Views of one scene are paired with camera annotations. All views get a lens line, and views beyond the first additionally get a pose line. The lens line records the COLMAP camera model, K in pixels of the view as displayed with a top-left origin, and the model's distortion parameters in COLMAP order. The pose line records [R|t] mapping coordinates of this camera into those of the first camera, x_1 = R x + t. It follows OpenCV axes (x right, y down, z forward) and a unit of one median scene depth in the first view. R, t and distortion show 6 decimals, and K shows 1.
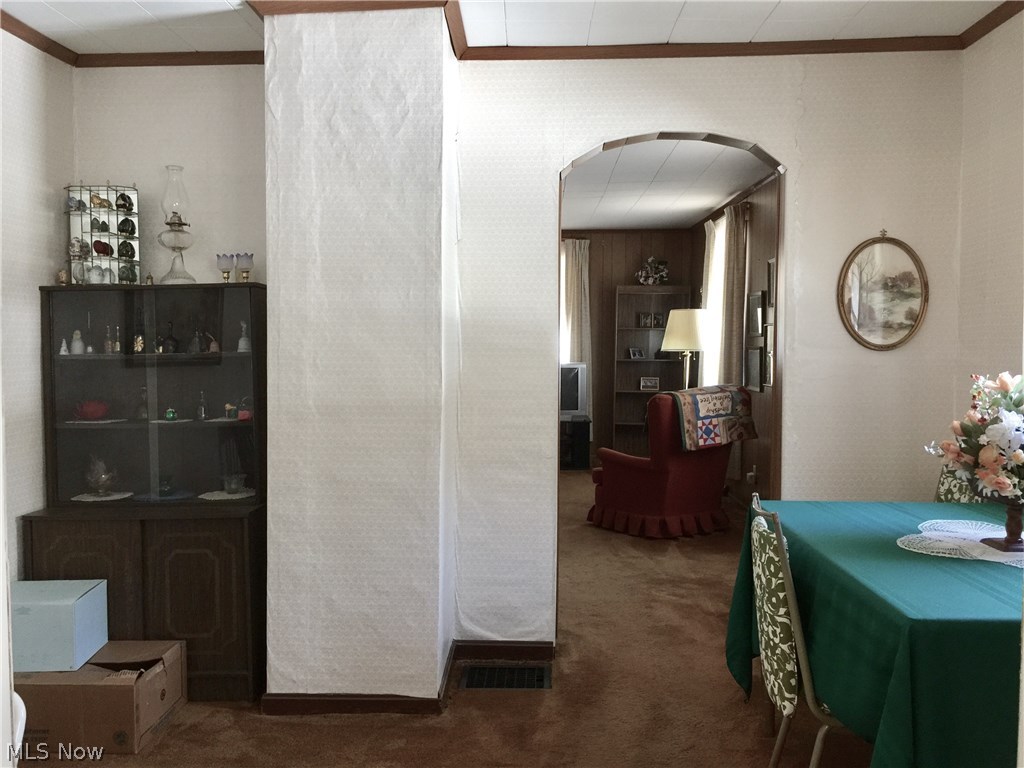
lens RADIAL K [[878.5, 0, 510.6], [0, 878.5, 384.2], [0, 0, 1]] dist [0.069676, -0.106170]
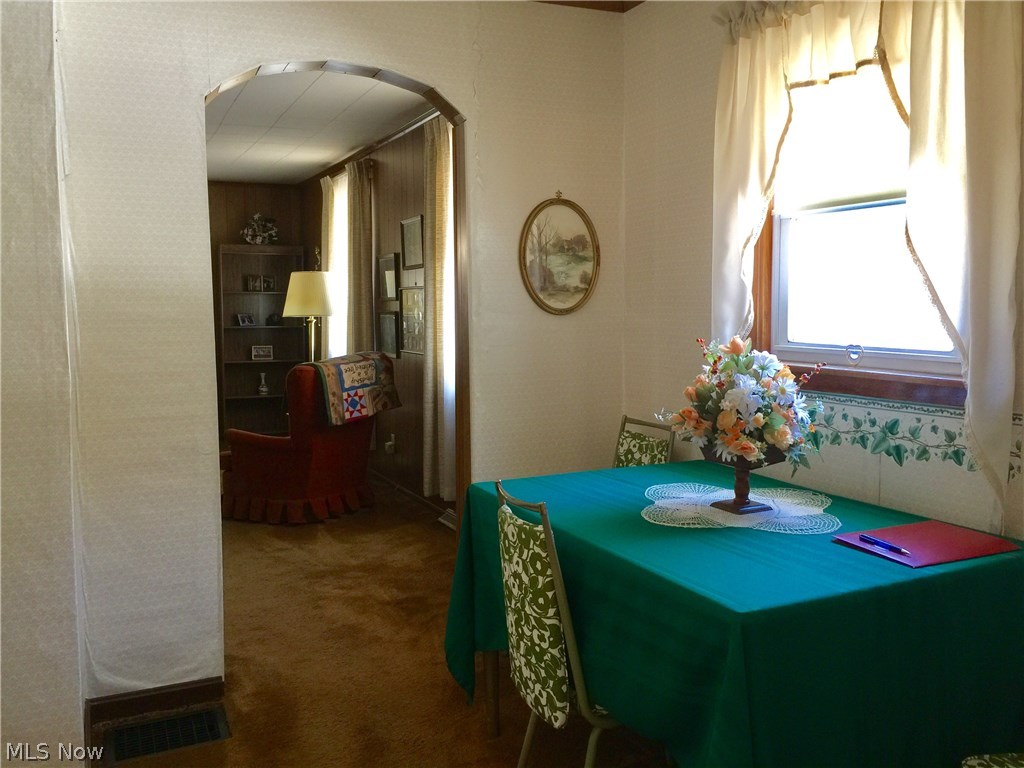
lens RADIAL K [[878.5, 0, 522.6], [0, 878.5, 377.4], [0, 0, 1]] dist [0.069676, -0.106170]
pose [[0.885830, -0.049577, 0.461353, -0.070500], [0.034103, 0.998543, 0.041823, -0.010156], [-0.462754, -0.021314, 0.886230, 0.144536]]
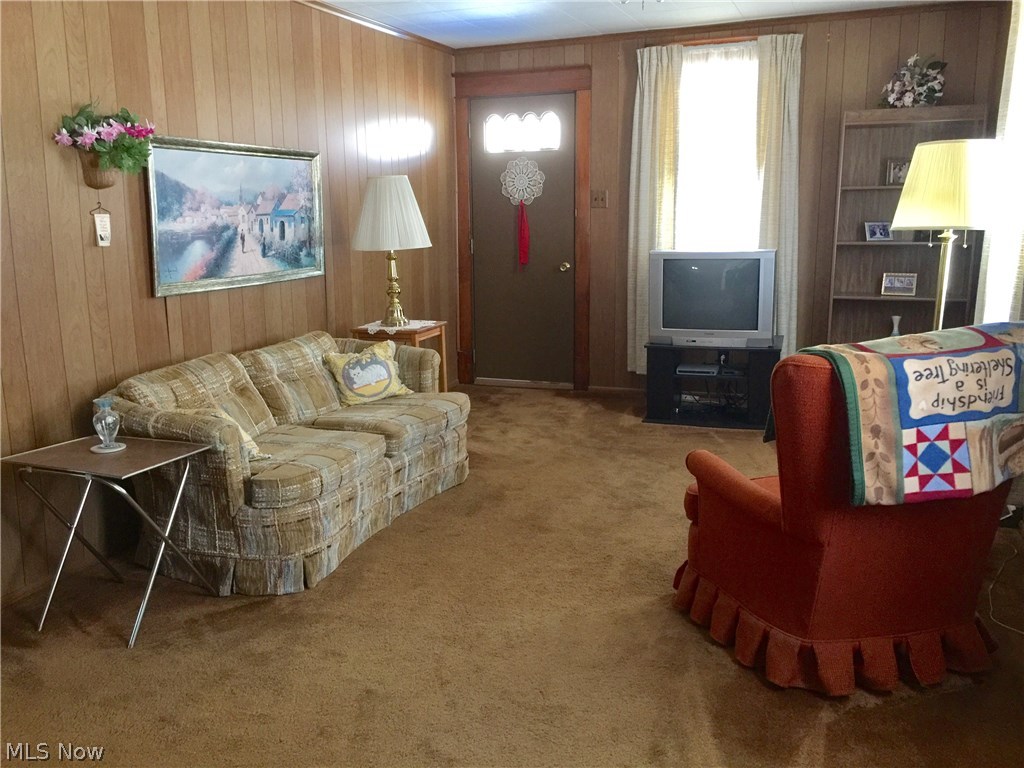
lens RADIAL K [[878.5, 0, 515.8], [0, 878.5, 380.7], [0, 0, 1]] dist [0.069676, -0.106170]
pose [[0.948308, 0.042858, -0.314444, 0.266856], [0.000950, 0.990451, 0.137859, -0.046317], [0.317350, -0.131031, 0.939212, 0.919868]]
